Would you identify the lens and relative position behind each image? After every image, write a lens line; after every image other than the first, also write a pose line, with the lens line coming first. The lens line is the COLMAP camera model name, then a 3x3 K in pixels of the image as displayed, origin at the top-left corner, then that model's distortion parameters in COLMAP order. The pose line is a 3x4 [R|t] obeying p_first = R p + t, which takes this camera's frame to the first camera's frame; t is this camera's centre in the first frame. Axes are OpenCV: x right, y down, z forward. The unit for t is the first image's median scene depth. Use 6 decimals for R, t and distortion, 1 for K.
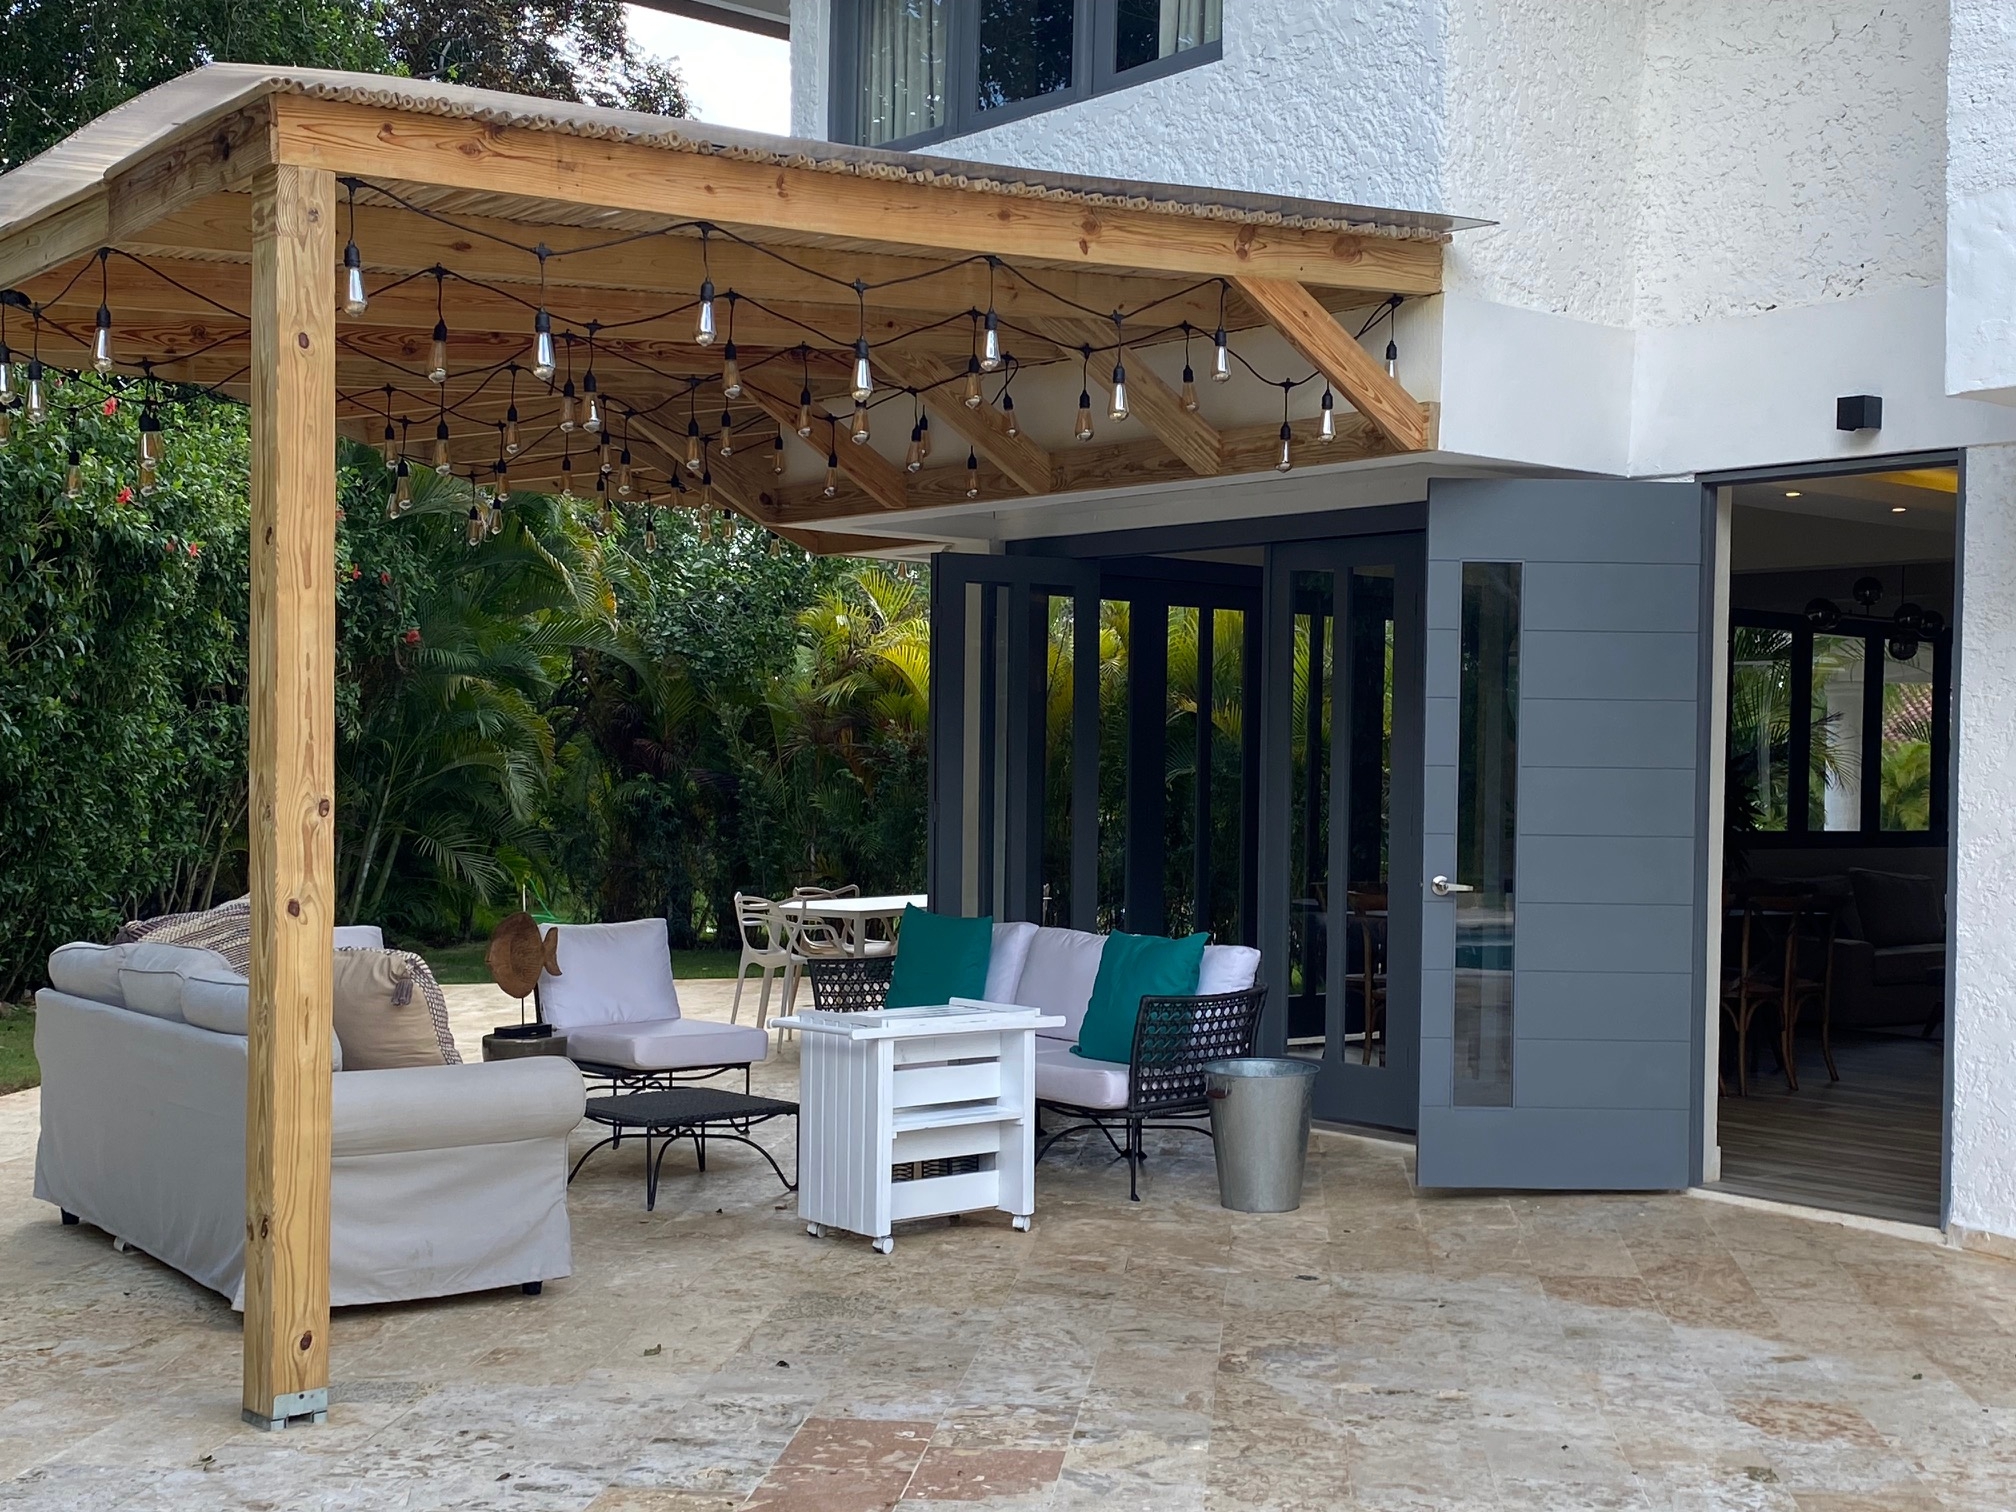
lens RADIAL K [[2594.5, 0, 1002.5], [0, 2594.5, 769.9], [0, 0, 1]] dist [0.104404, 0.000000]
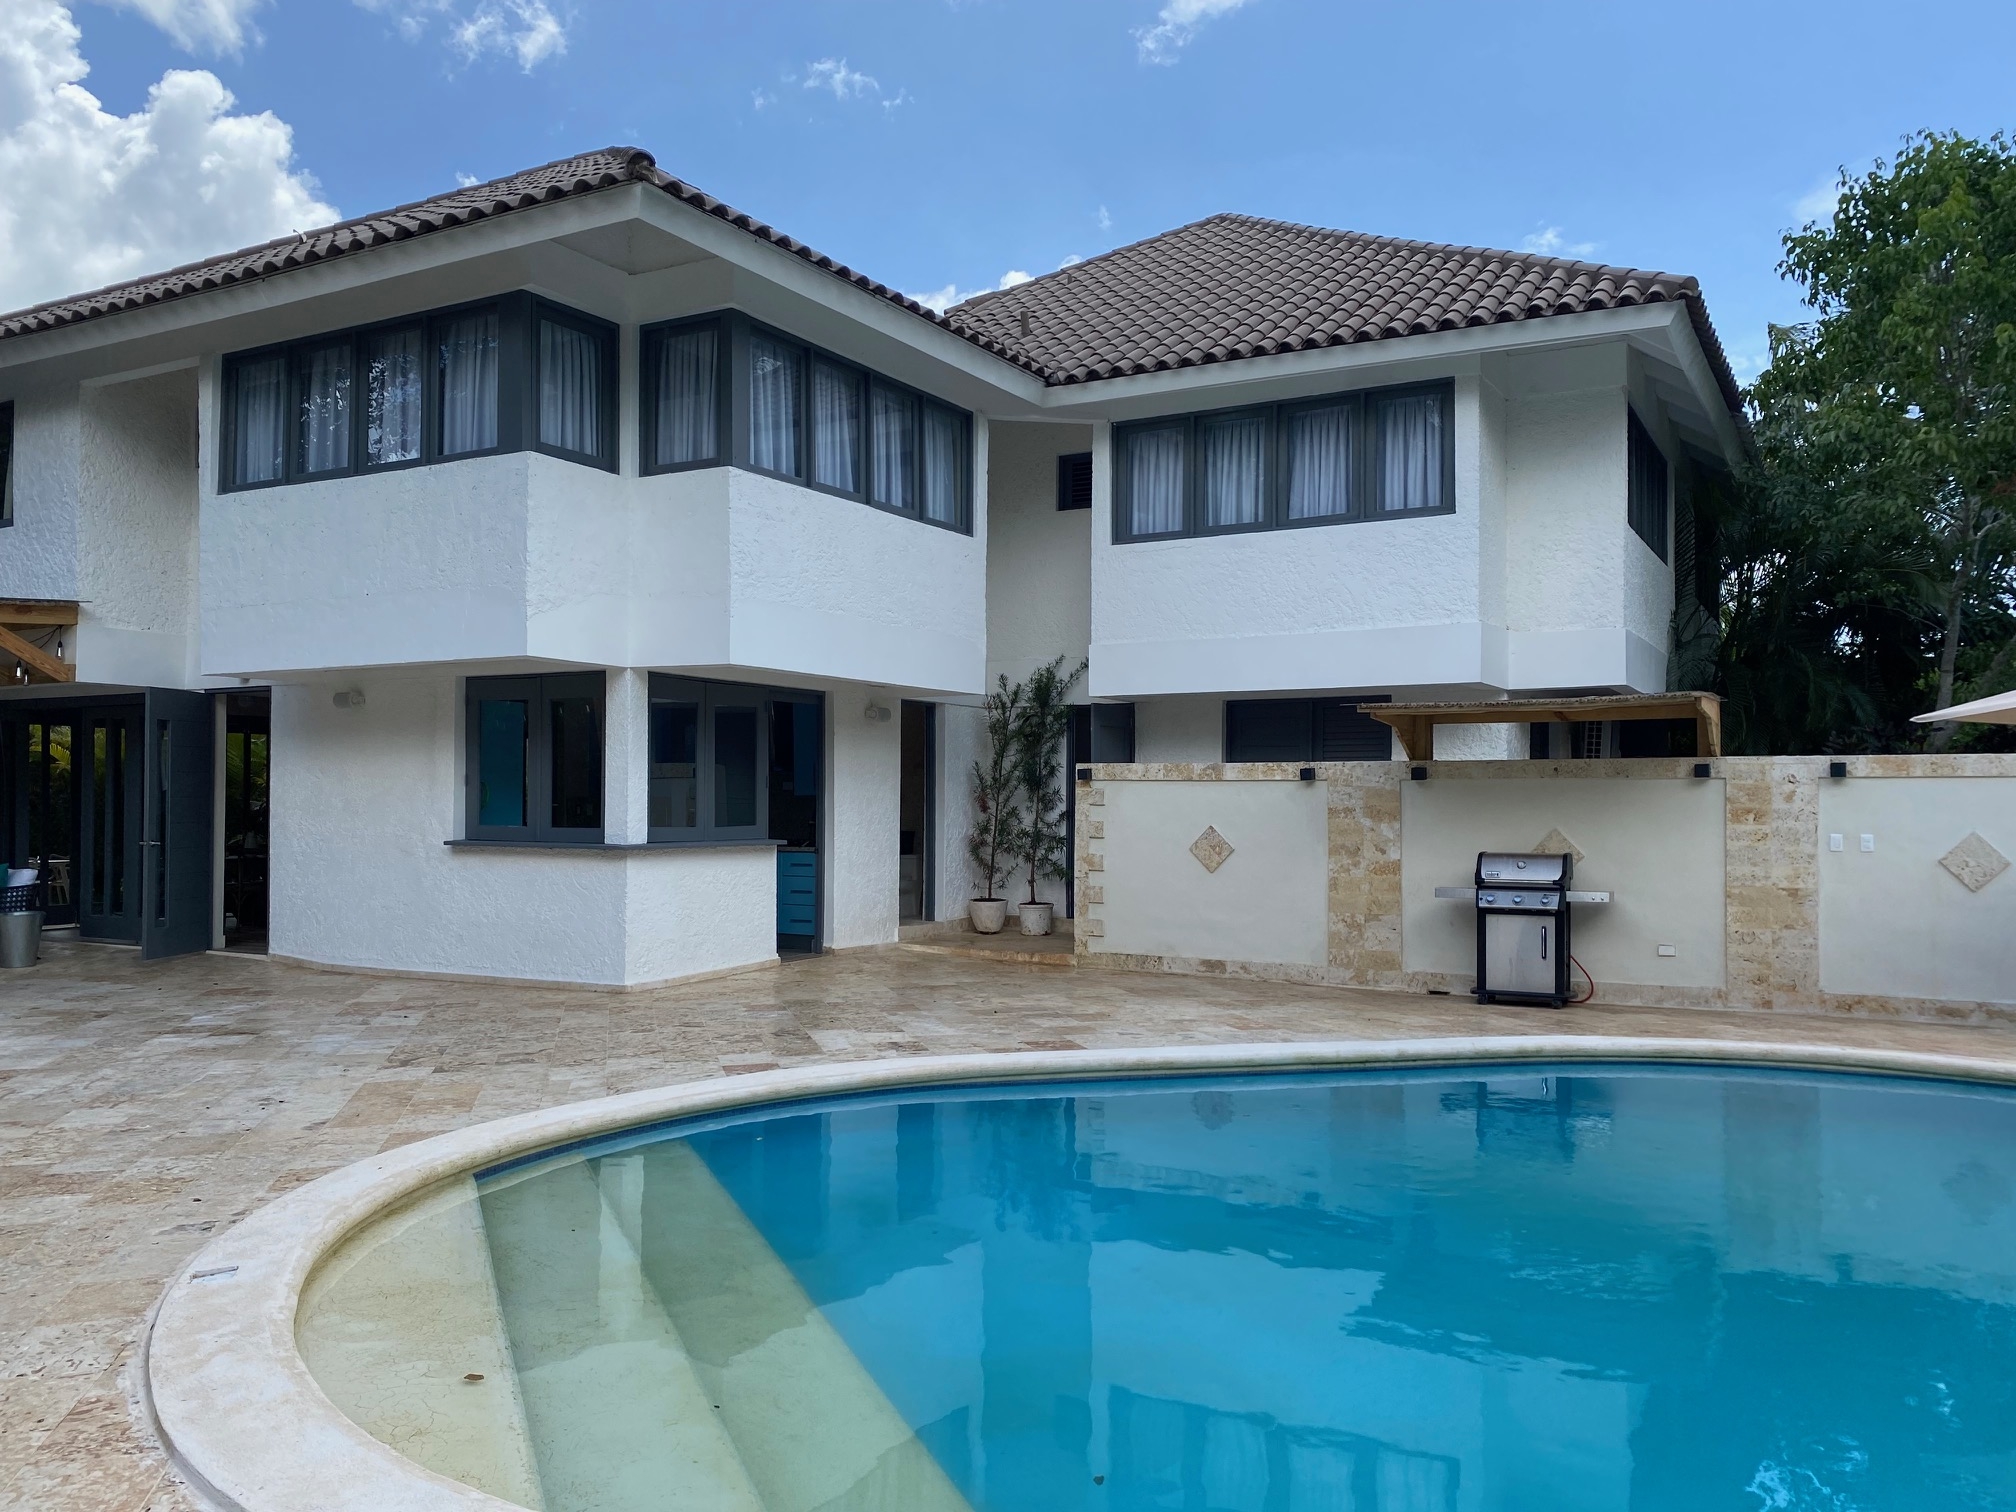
lens RADIAL K [[1543.0, 0, 1009.0], [0, 1543.0, 773.5], [0, 0, 1]] dist [0.051656, -0.056691]
pose [[0.934578, -0.008496, 0.355657, 0.486535], [0.013723, 0.999832, -0.012177, 0.006183], [-0.355494, 0.016261, 0.934537, -0.852545]]
